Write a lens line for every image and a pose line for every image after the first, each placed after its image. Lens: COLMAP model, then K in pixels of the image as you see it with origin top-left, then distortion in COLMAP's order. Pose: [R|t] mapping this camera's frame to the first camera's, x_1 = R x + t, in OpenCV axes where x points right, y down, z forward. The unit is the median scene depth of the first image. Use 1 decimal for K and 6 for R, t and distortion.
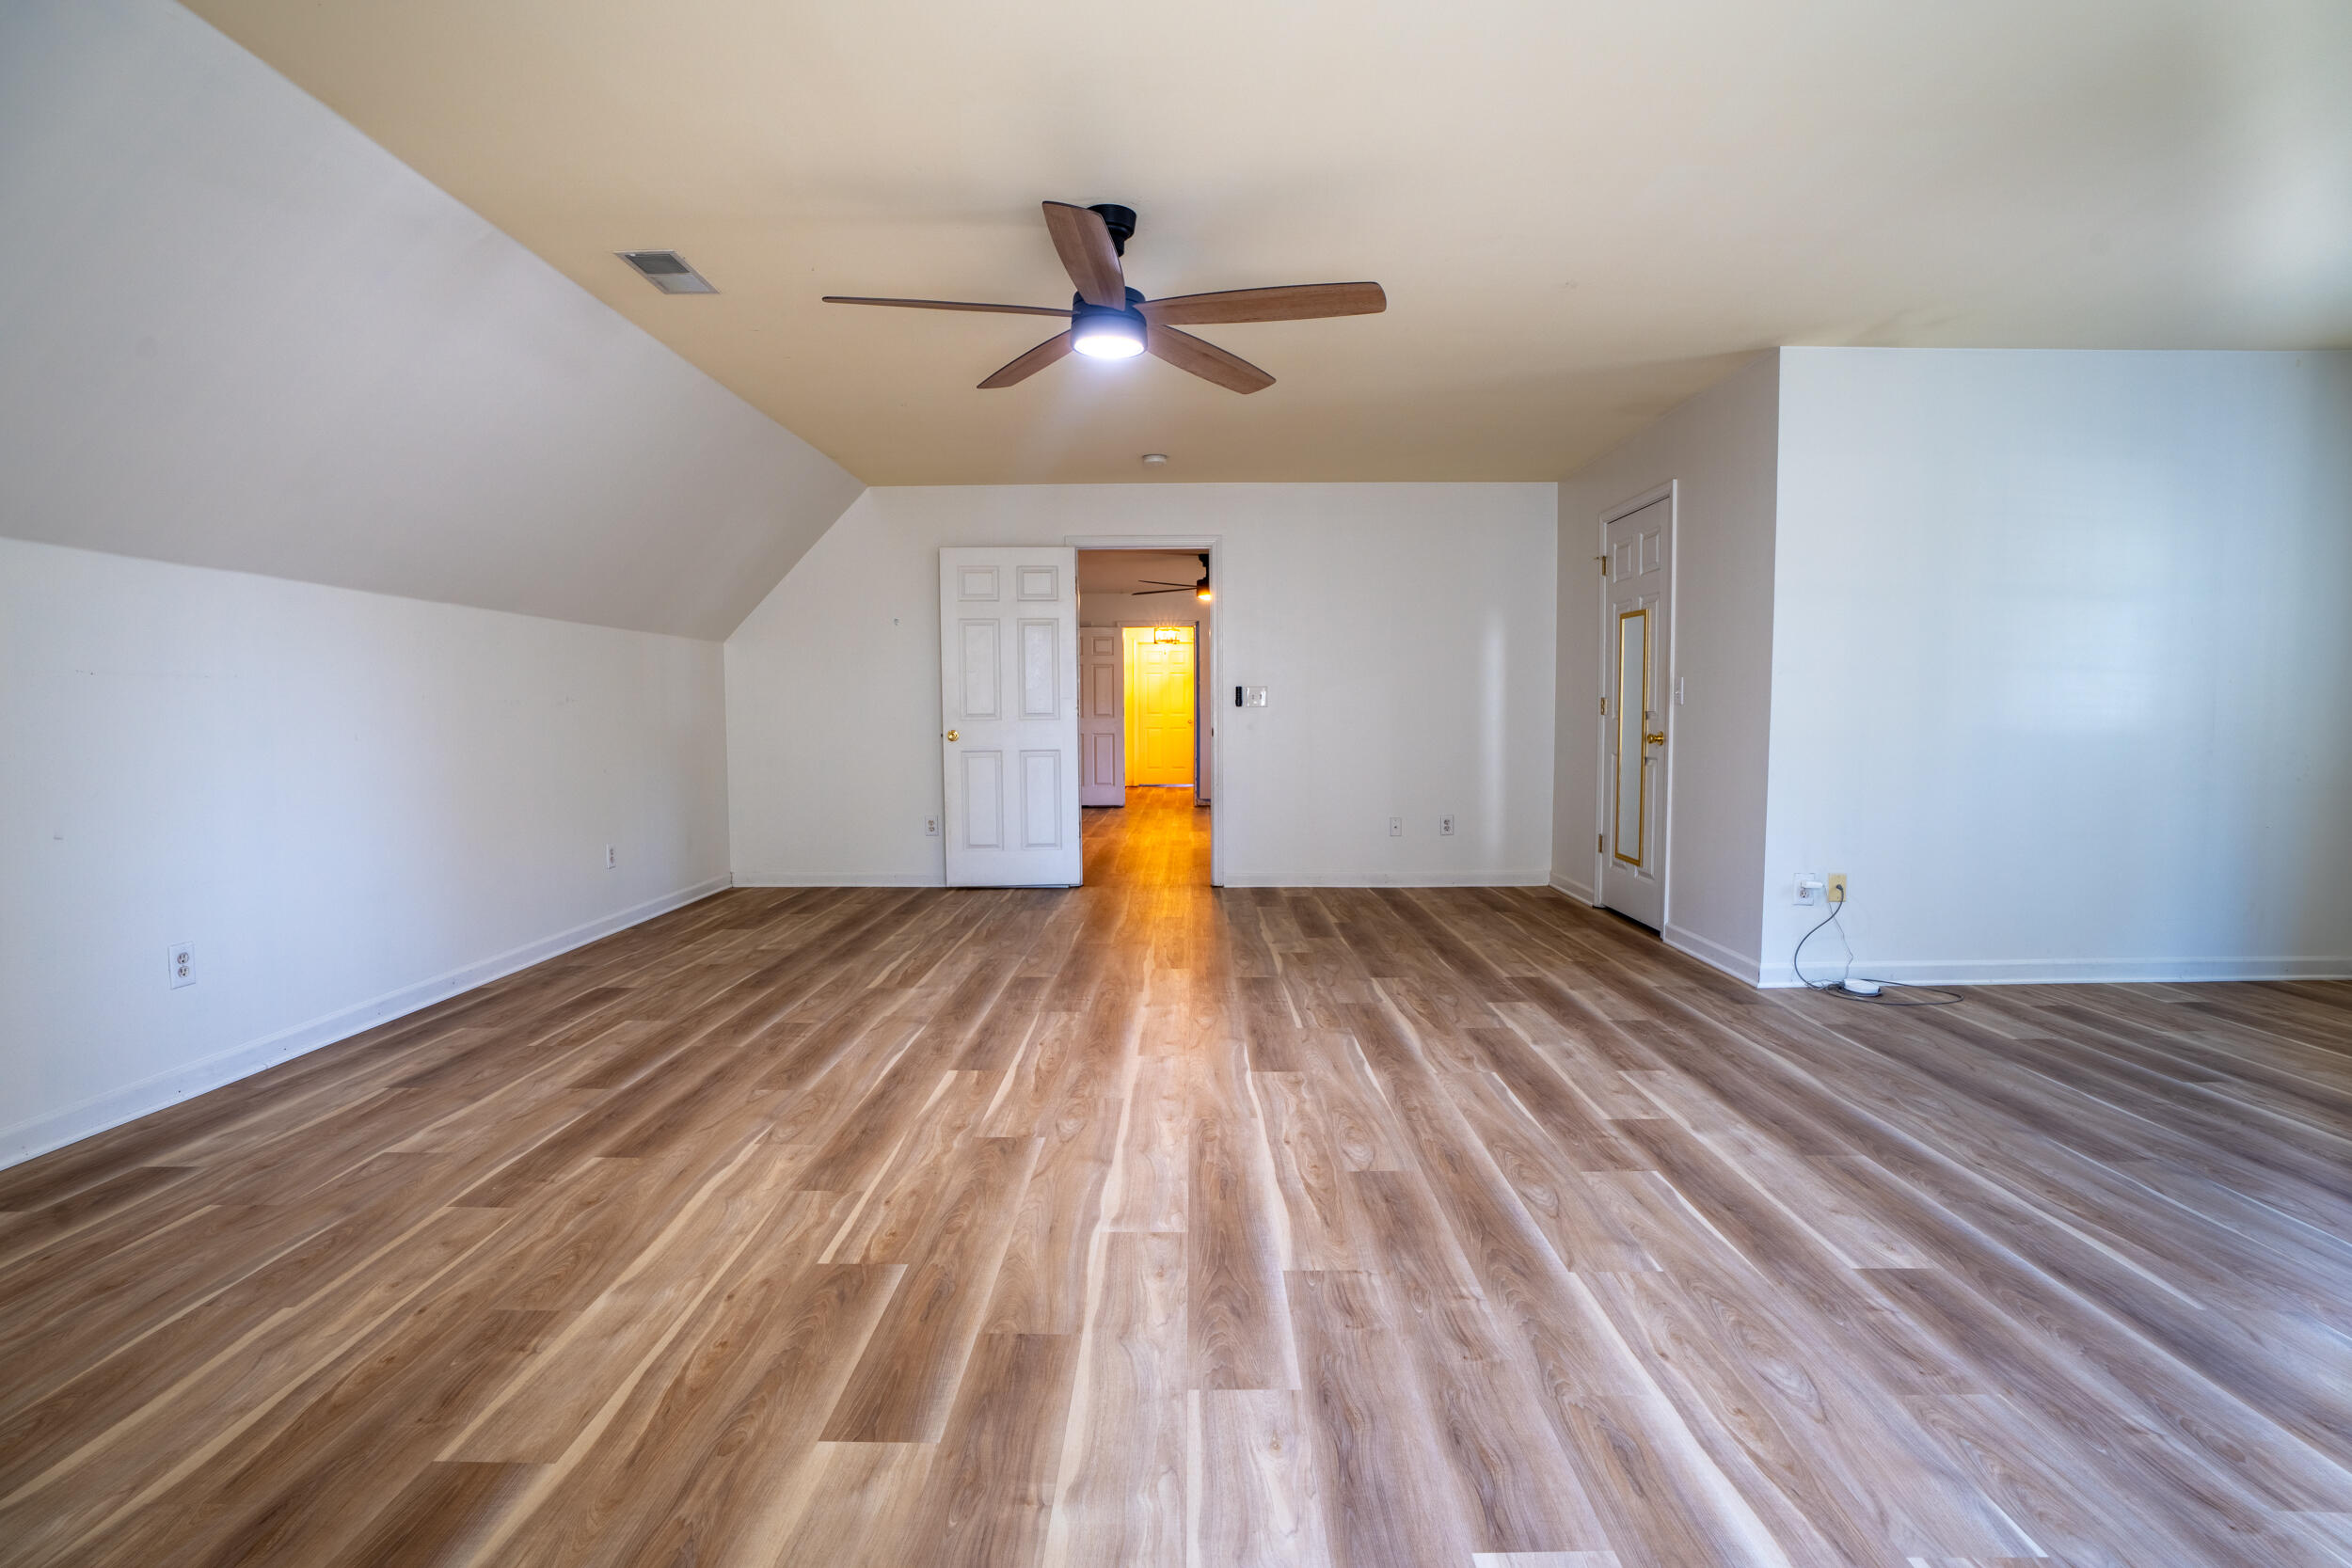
lens RADIAL K [[1150.8, 0, 1176.0], [0, 1150.8, 784.0], [0, 0, 1]] dist [-0.063000, 0.031011]
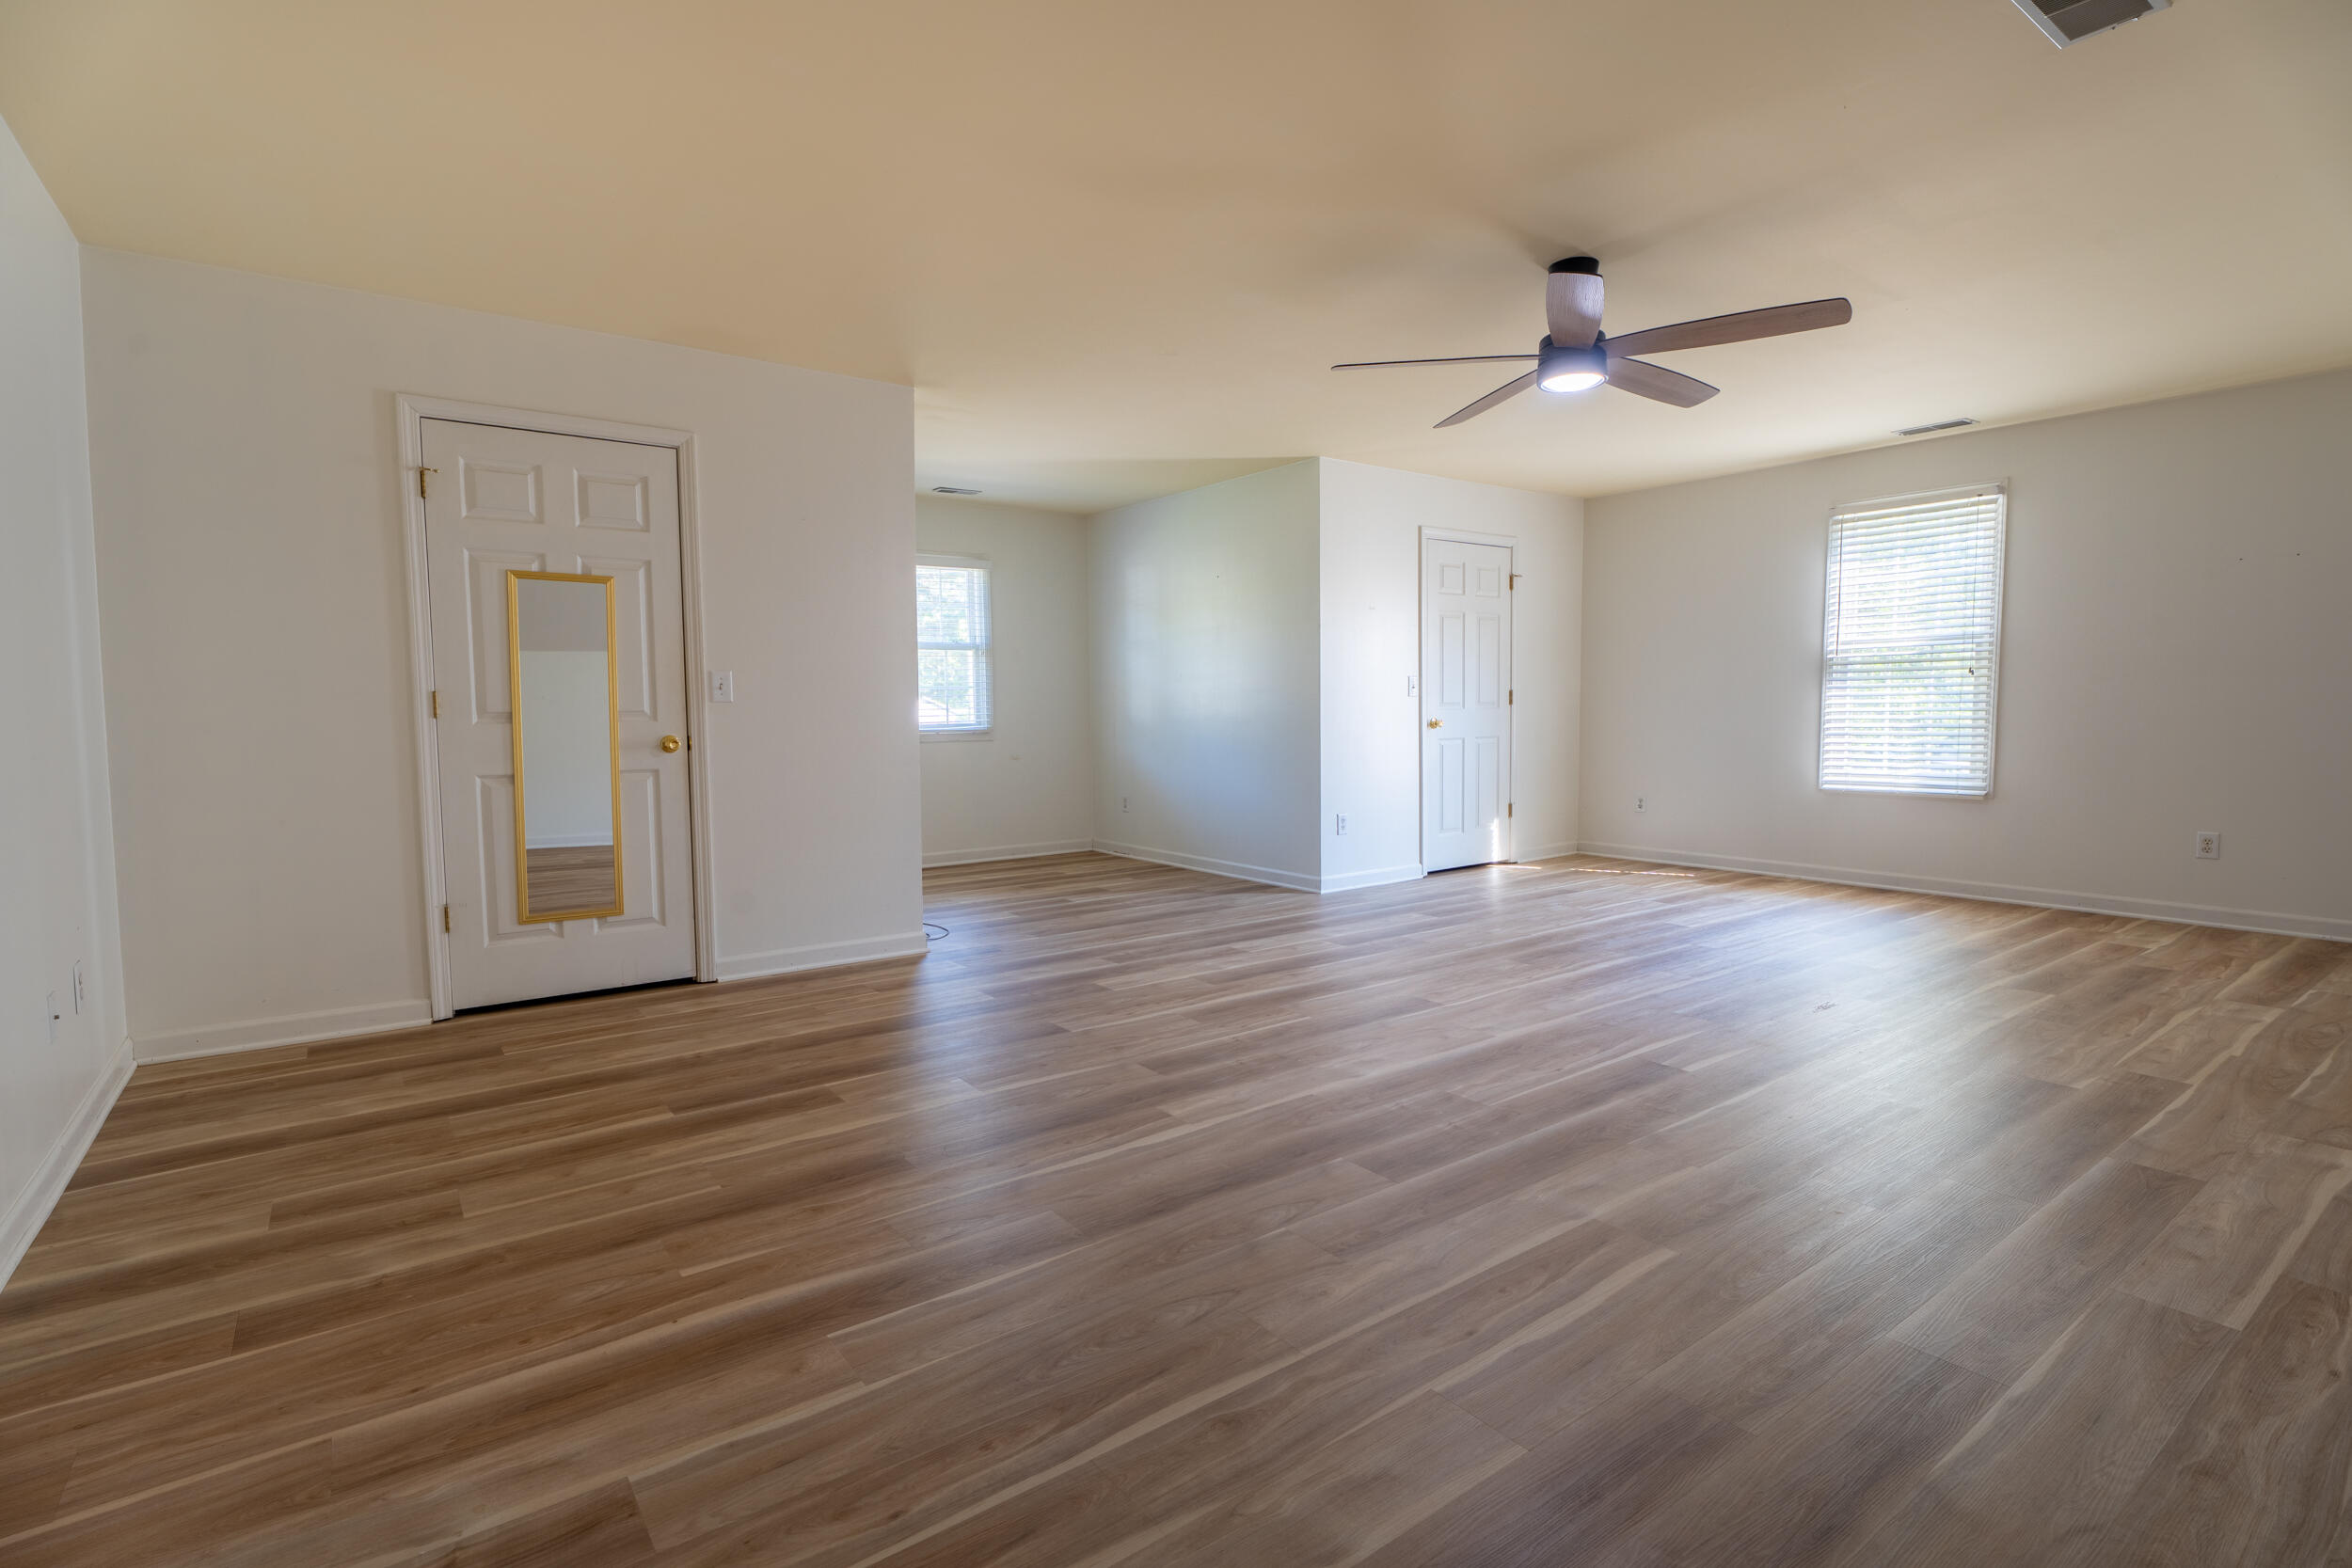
lens RADIAL K [[1124.1, 0, 1176.0], [0, 1124.1, 784.0], [0, 0, 1]] dist [-0.004744, 0.002109]
pose [[-0.608056, -0.044907, 0.792623, -0.681854], [0.061256, 0.992769, 0.103239, -0.115011], [-0.791527, 0.111328, -0.600908, 1.907508]]
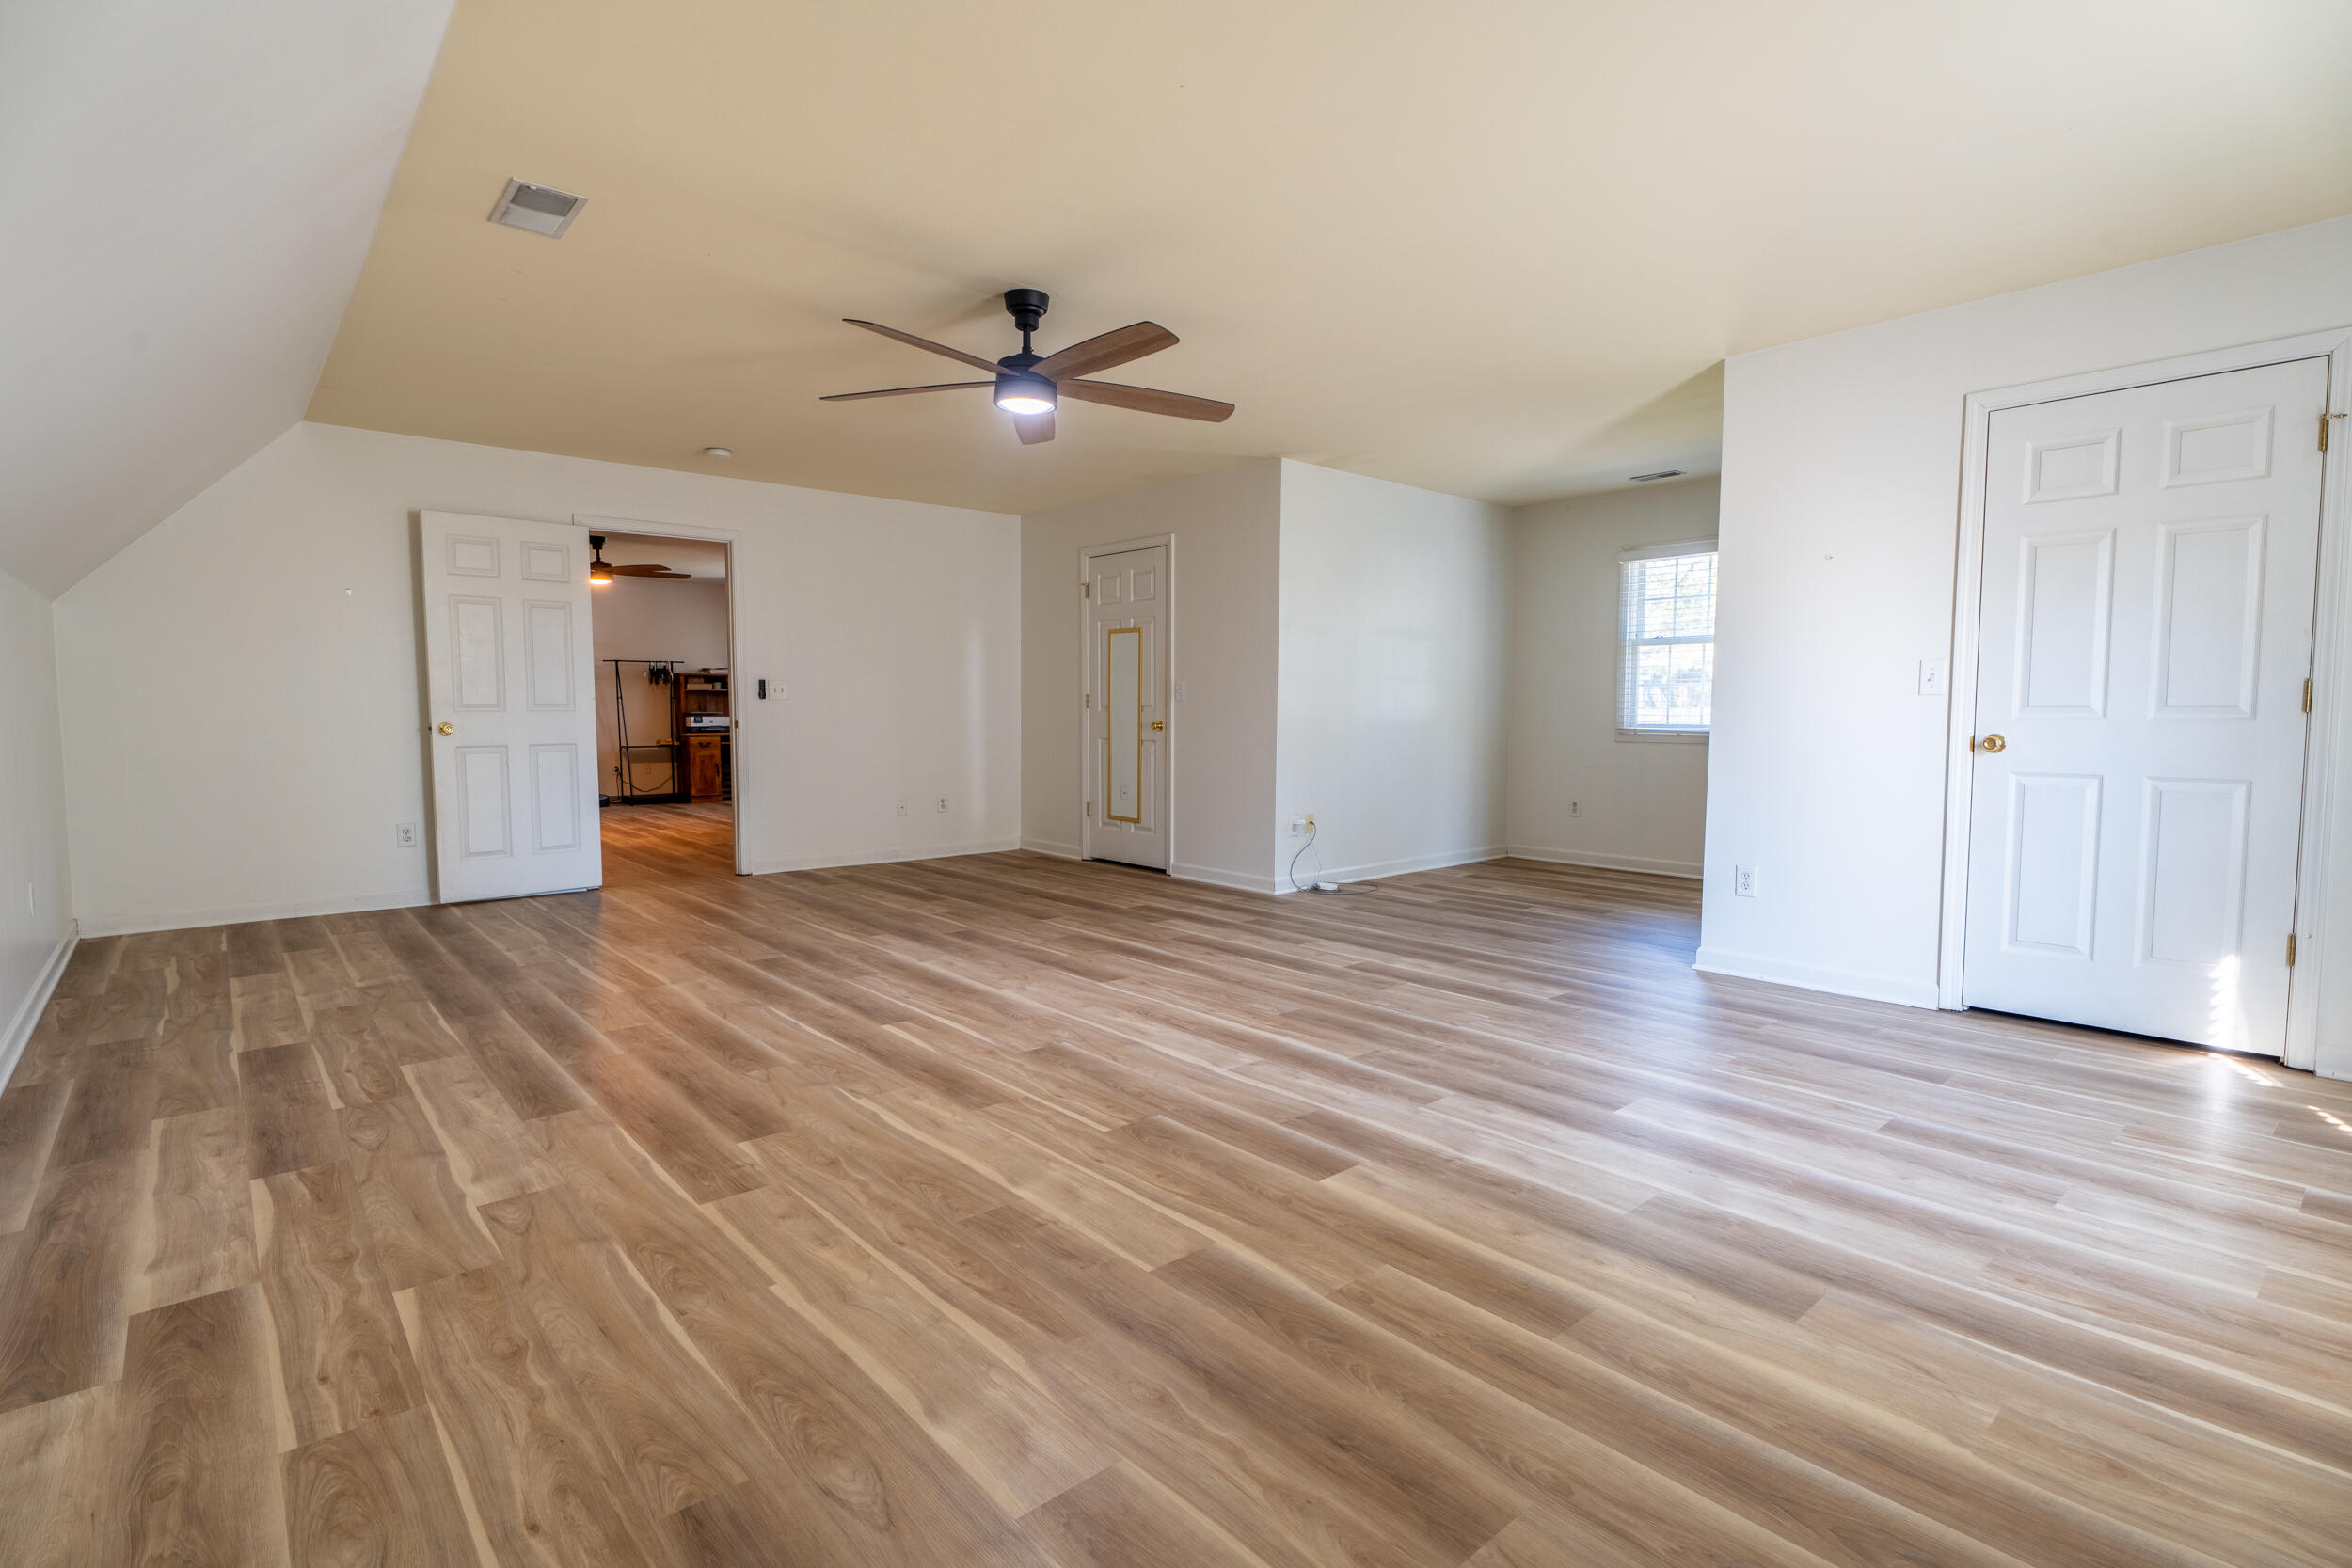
lens RADIAL K [[1124.1, 0, 1176.0], [0, 1124.1, 784.0], [0, 0, 1]] dist [-0.004744, 0.002109]
pose [[0.746021, -0.039548, 0.664747, -0.708317], [0.035617, 0.999176, 0.019472, 0.005272], [-0.664969, 0.009149, 0.746815, -0.004468]]
